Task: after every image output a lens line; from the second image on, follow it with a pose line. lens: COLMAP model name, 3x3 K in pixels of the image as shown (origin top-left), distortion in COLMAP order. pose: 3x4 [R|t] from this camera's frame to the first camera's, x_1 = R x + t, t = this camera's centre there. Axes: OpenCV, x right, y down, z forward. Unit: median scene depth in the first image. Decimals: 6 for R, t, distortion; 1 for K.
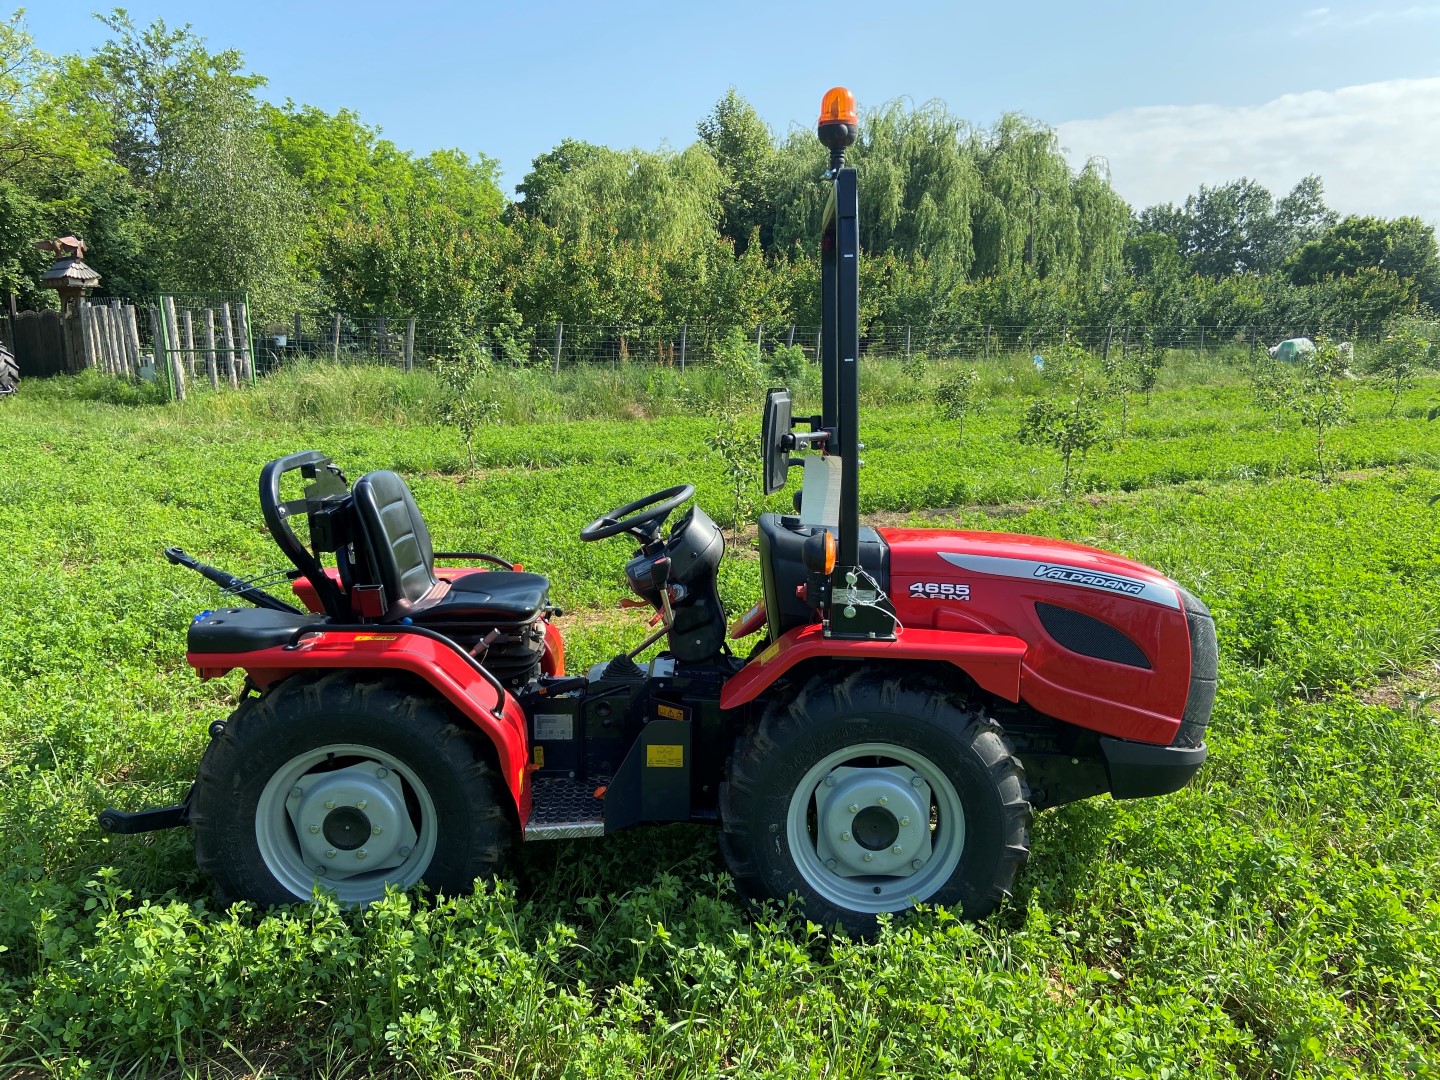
lens RADIAL K [[1094.2, 0, 726.8], [0, 1094.2, 535.1], [0, 0, 1]] dist [0.100159, -0.127197]
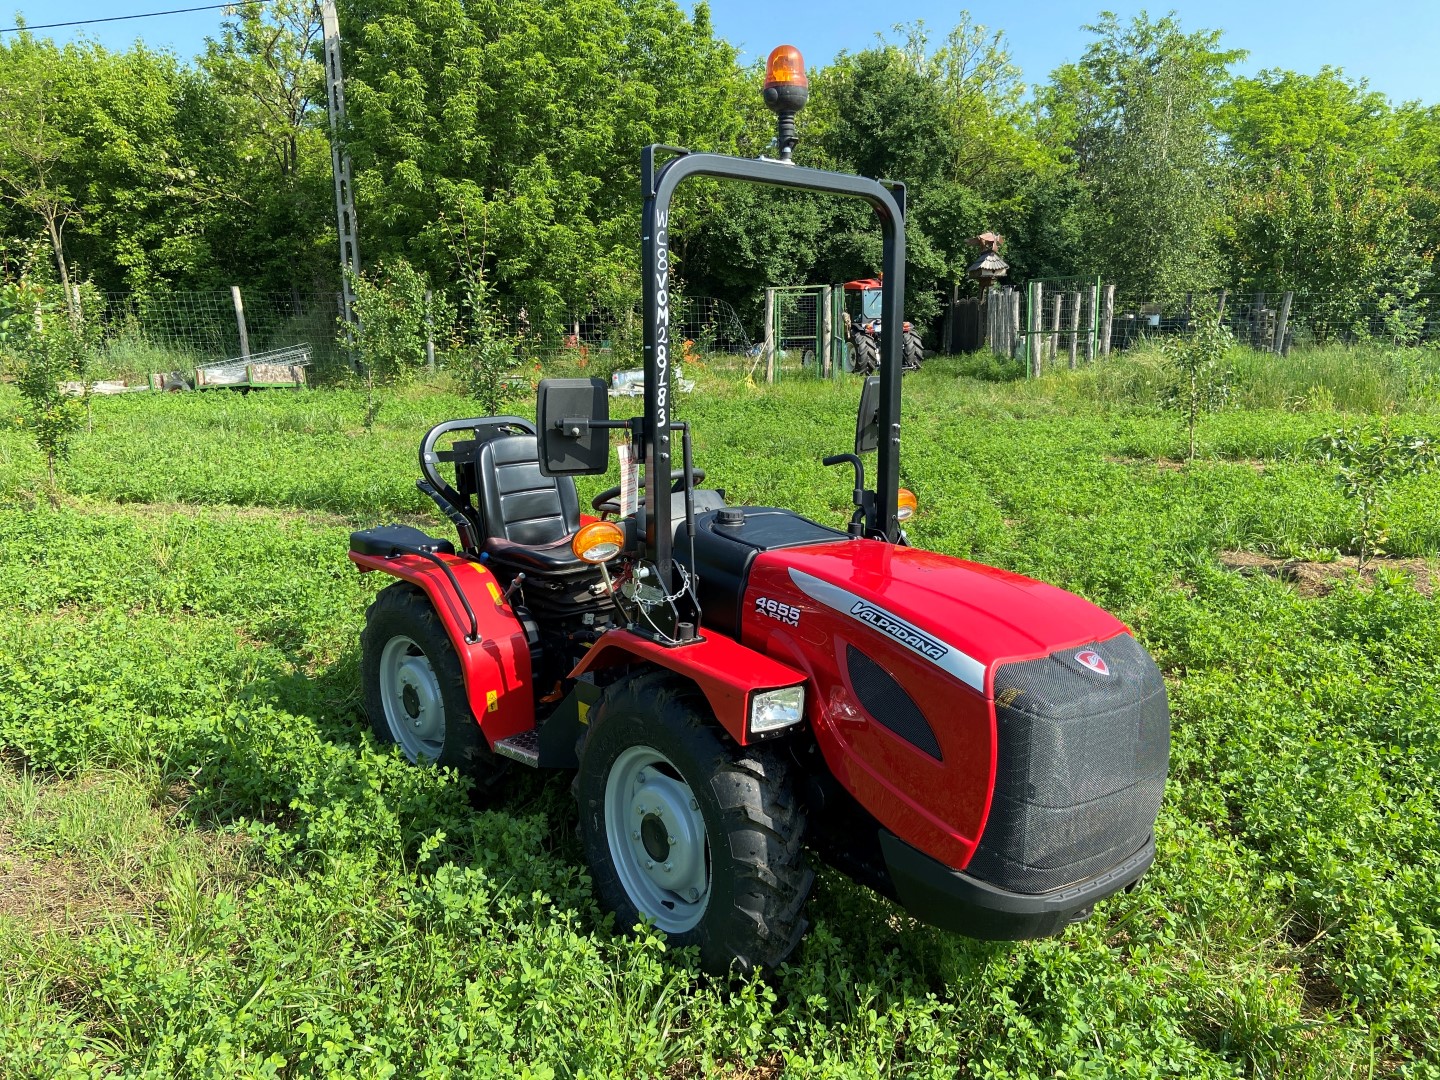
lens RADIAL K [[1094.2, 0, 731.2], [0, 1094.2, 533.2], [0, 0, 1]] dist [0.100159, -0.127197]
pose [[0.657950, 0.132021, -0.741399, 0.127957], [-0.119297, 0.990354, 0.070483, -0.010711], [0.743552, 0.042072, 0.667353, 0.060221]]
